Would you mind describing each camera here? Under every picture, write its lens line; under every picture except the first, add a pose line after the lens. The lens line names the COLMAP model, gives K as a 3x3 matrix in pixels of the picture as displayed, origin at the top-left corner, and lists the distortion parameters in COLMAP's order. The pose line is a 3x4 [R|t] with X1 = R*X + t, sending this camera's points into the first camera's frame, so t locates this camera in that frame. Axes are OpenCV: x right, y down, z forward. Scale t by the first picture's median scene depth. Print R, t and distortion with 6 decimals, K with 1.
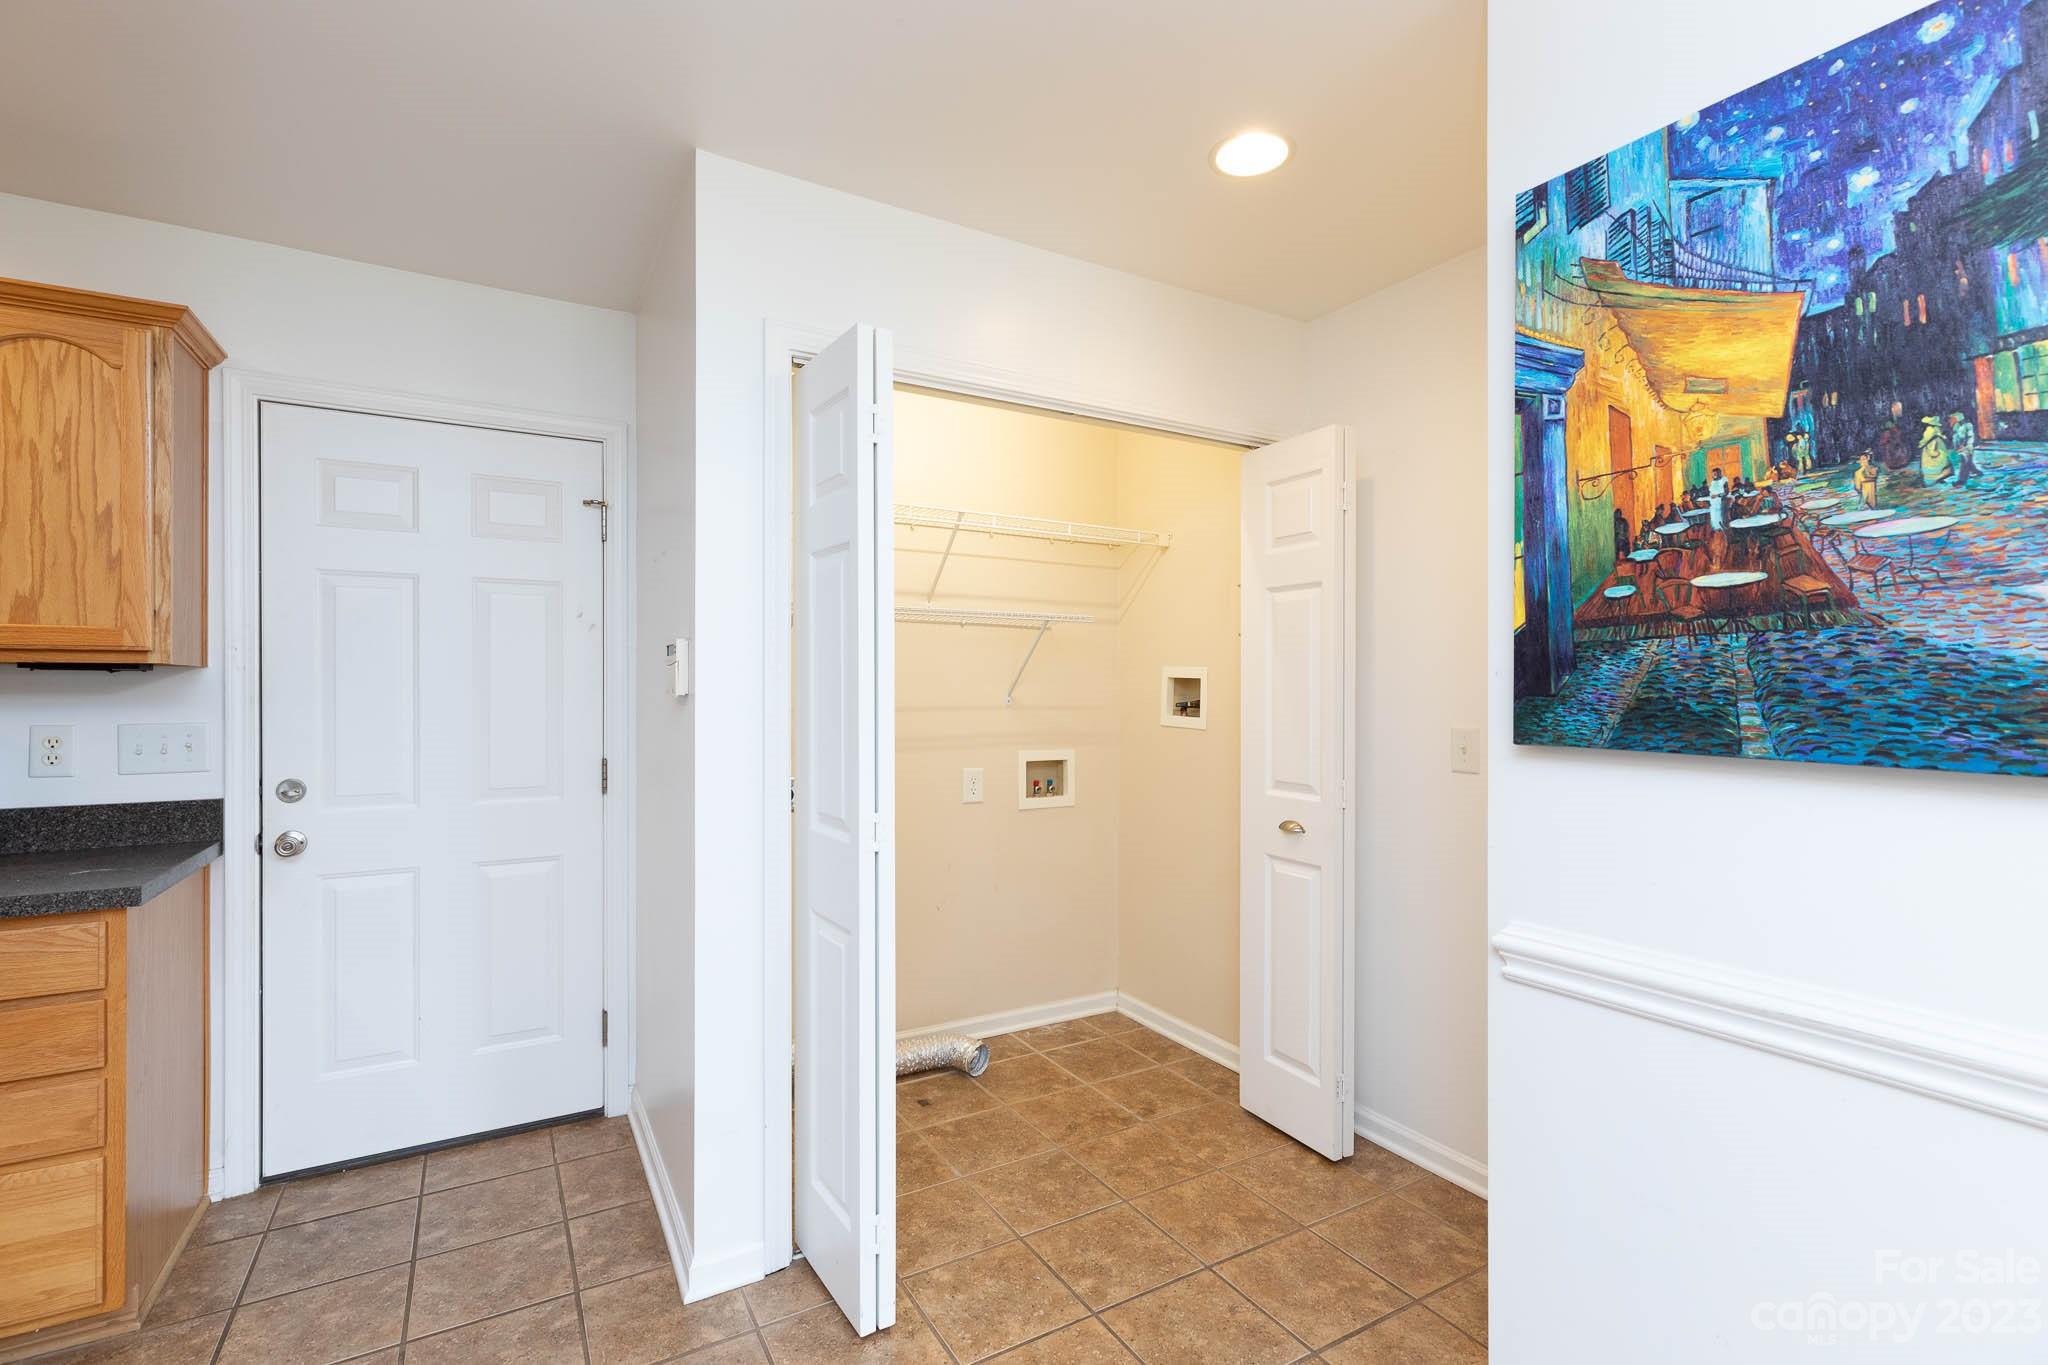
lens RADIAL K [[931.6, 0, 1028.6], [0, 931.6, 686.5], [0, 0, 1]] dist [0.005822, 0.001710]
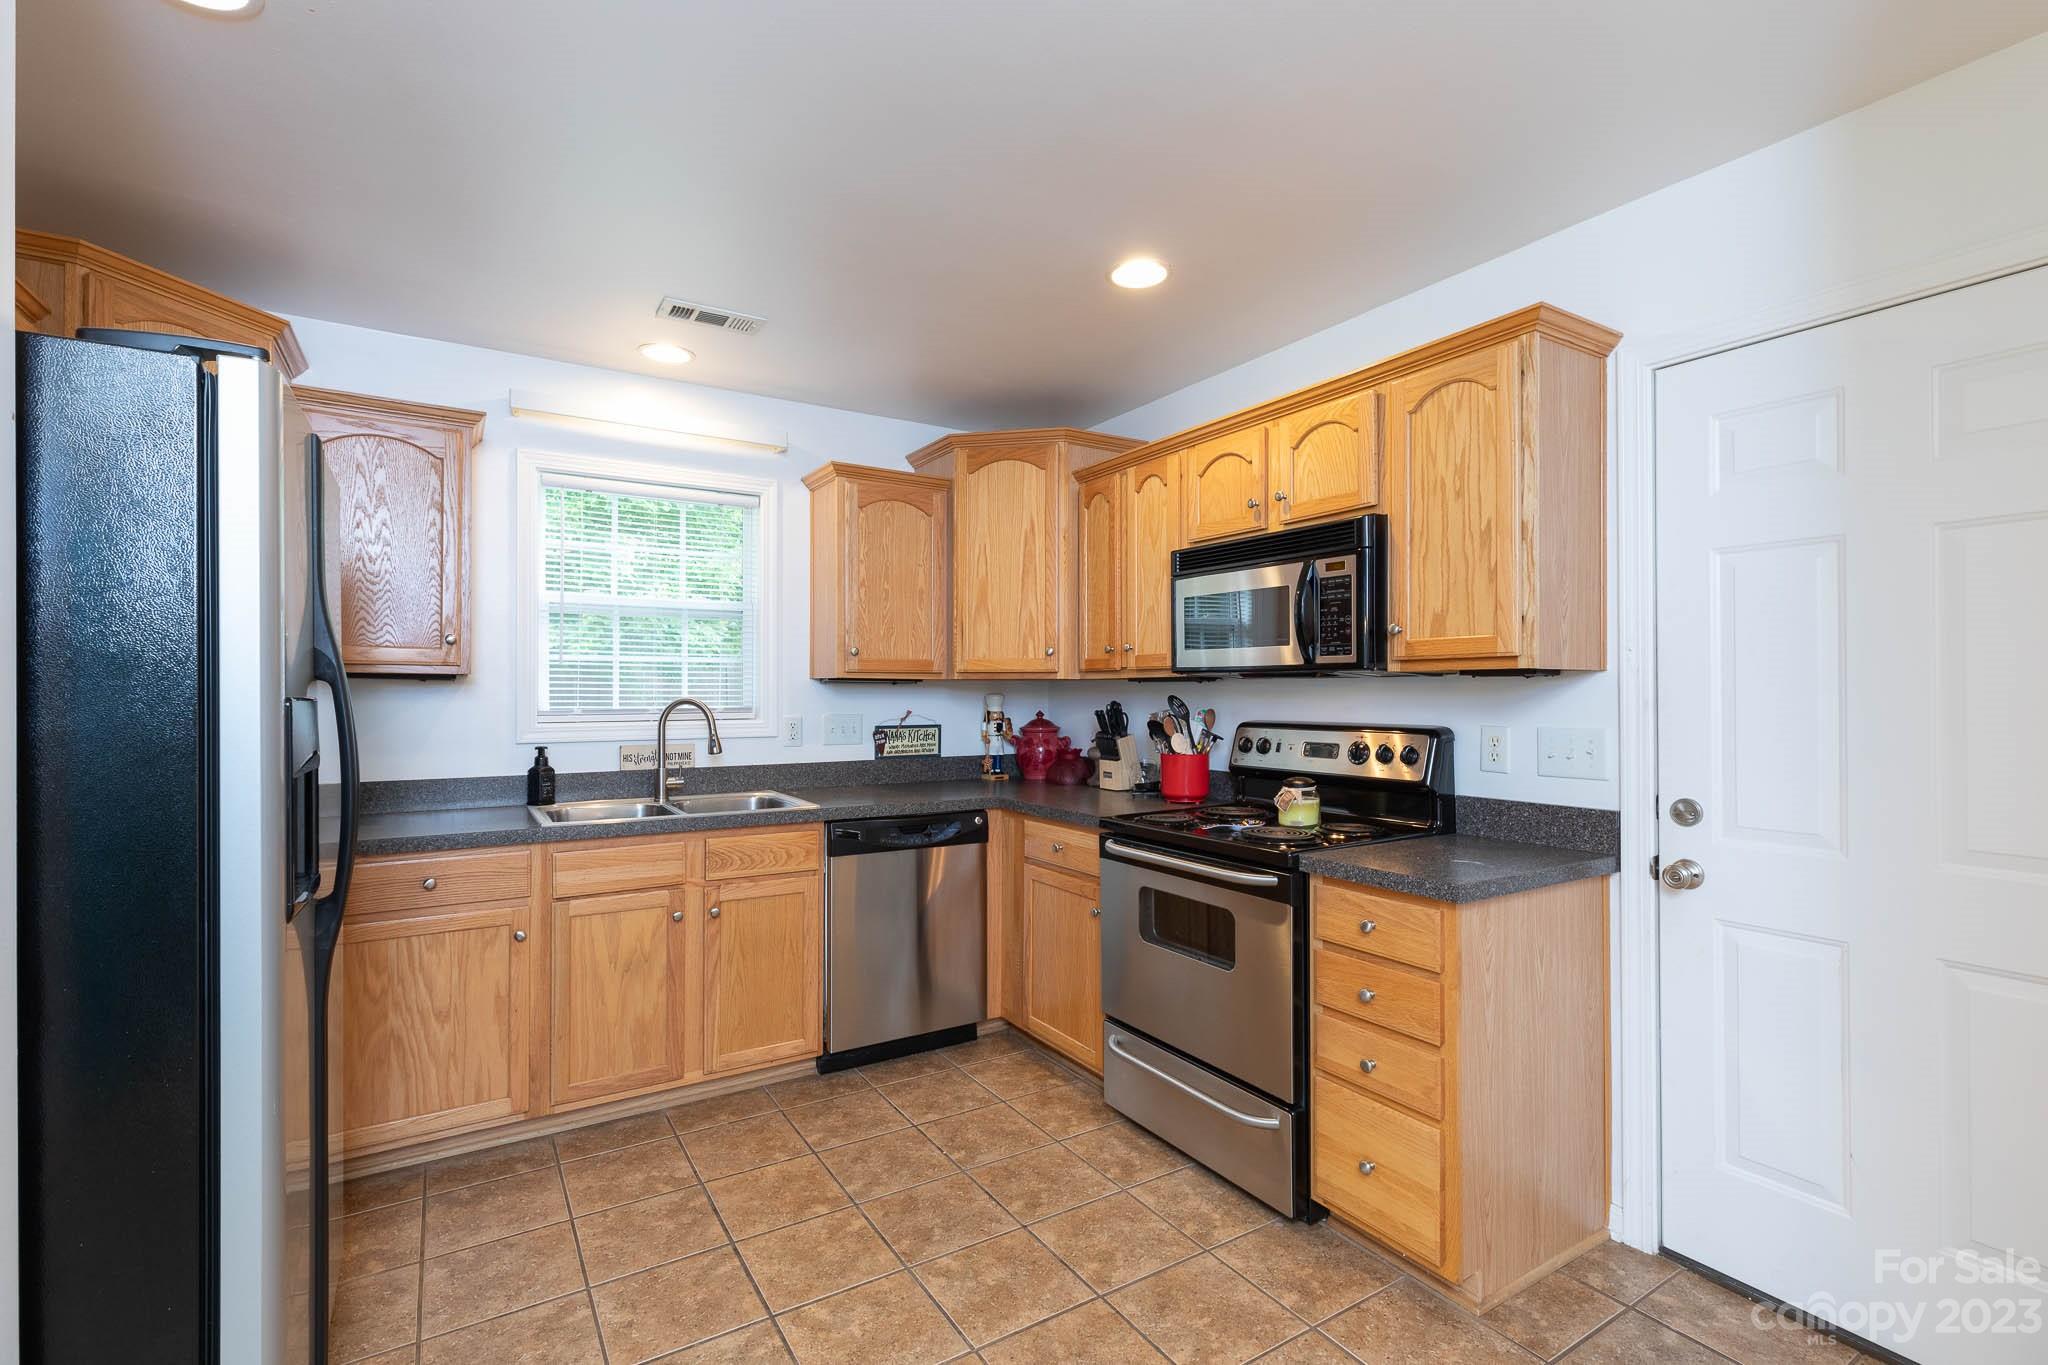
lens RADIAL K [[931.6, 0, 1022.0], [0, 931.6, 688.9], [0, 0, 1]] dist [0.005822, 0.001710]
pose [[0.037503, -0.002977, -0.999292, 0.053532], [0.001457, 0.999995, -0.002924, -0.000127], [0.999295, -0.001346, 0.037508, 0.417183]]
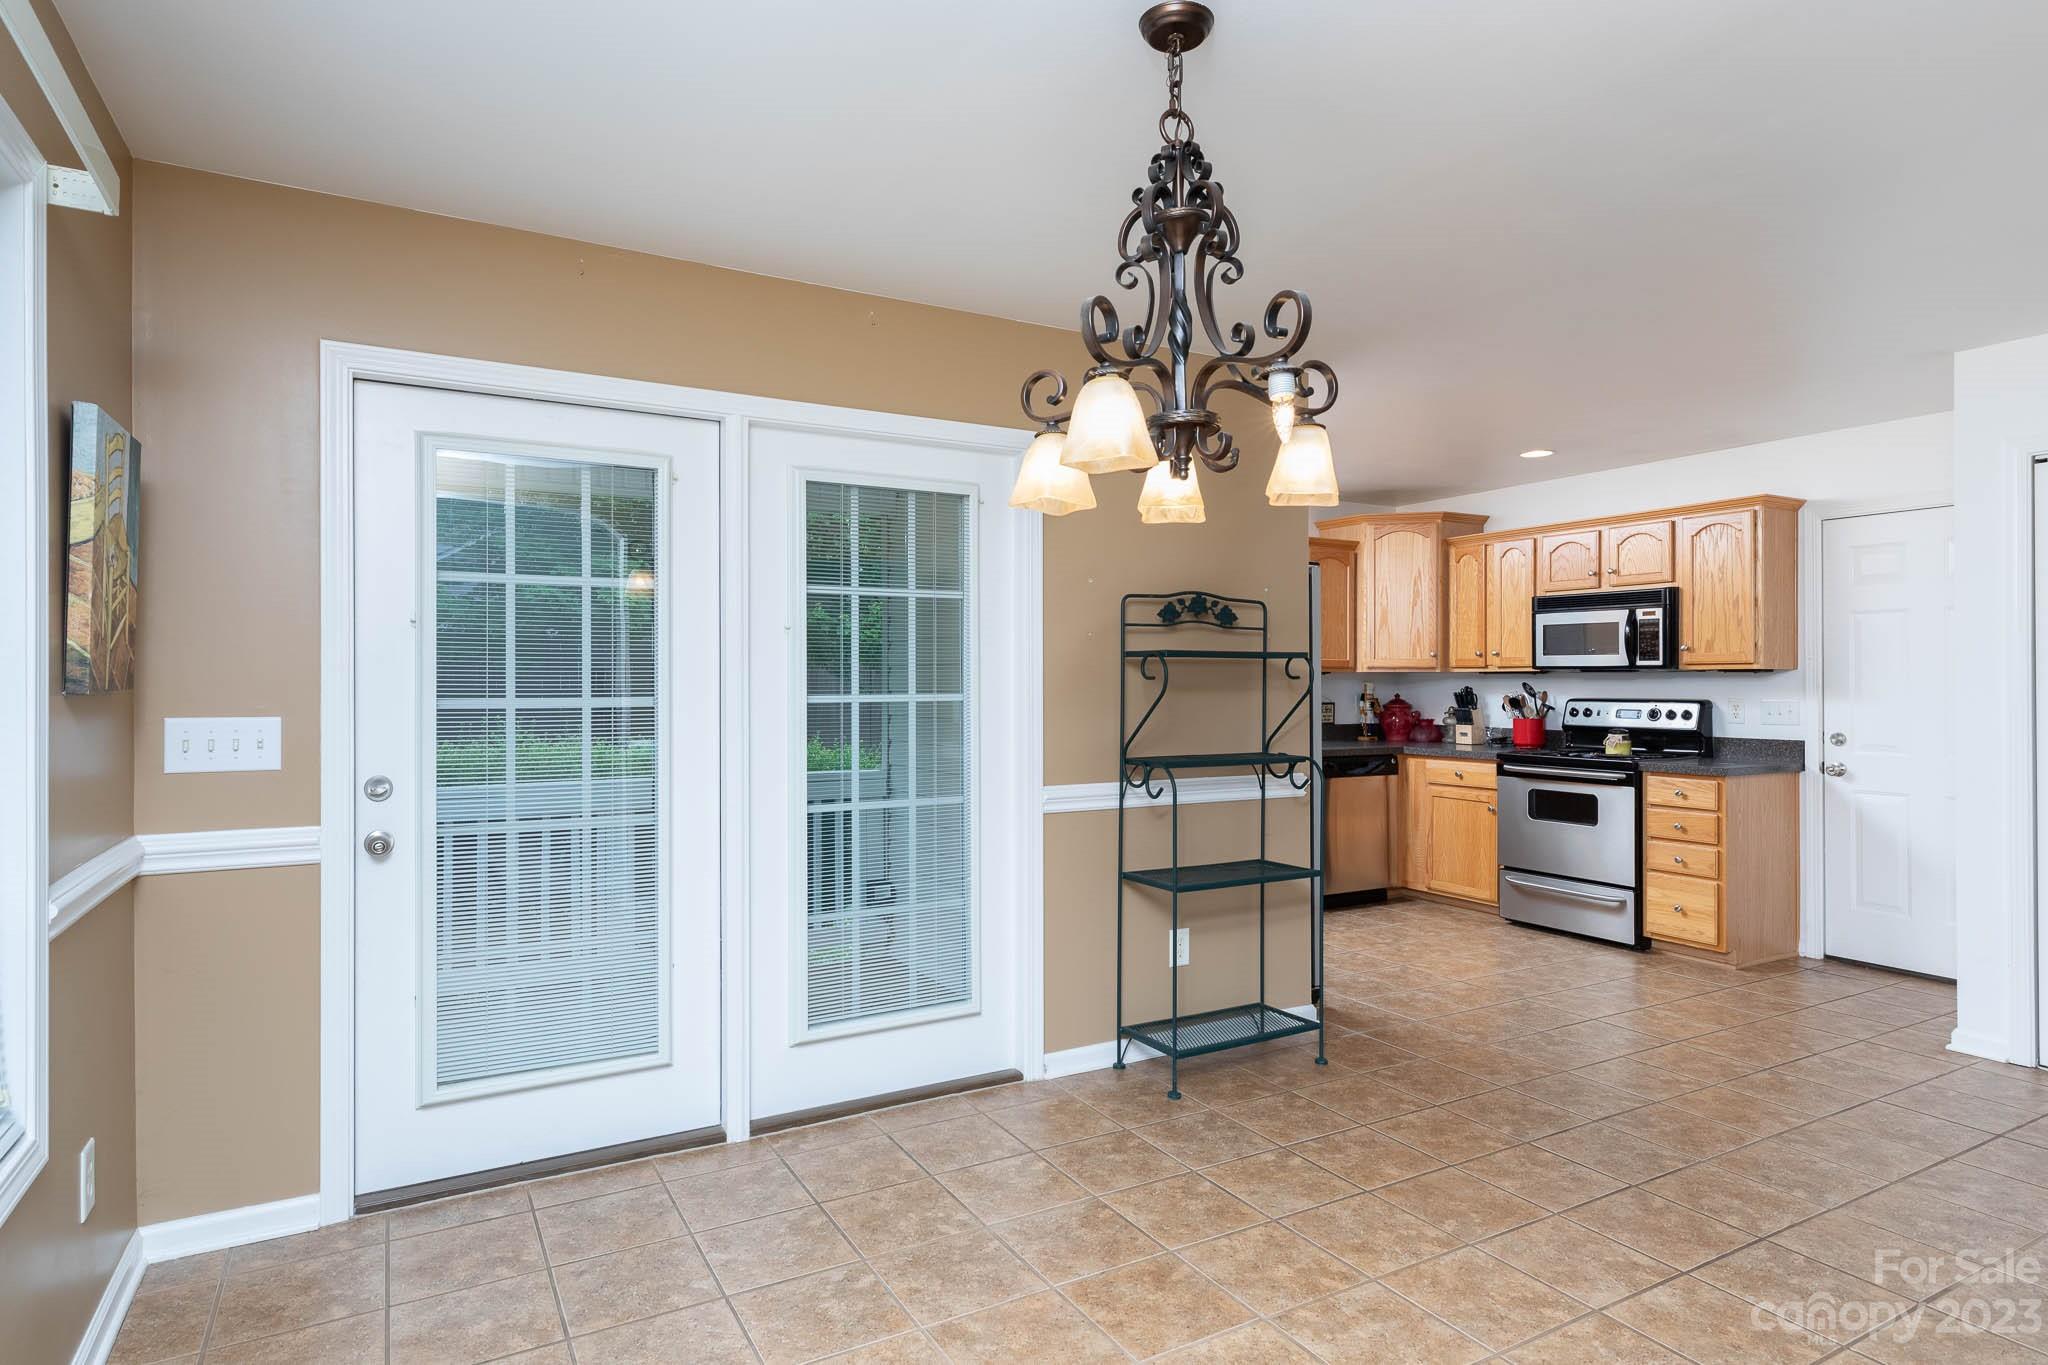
lens RADIAL K [[1120.1, 0, 1014.1], [0, 1120.1, 681.5], [0, 0, 1]] dist [0.004897, 0.001241]
pose [[-0.021357, 0.001152, -0.999771, 1.562932], [0.002016, 0.999997, 0.001109, -0.002558], [0.999770, -0.001992, -0.021359, -0.576586]]
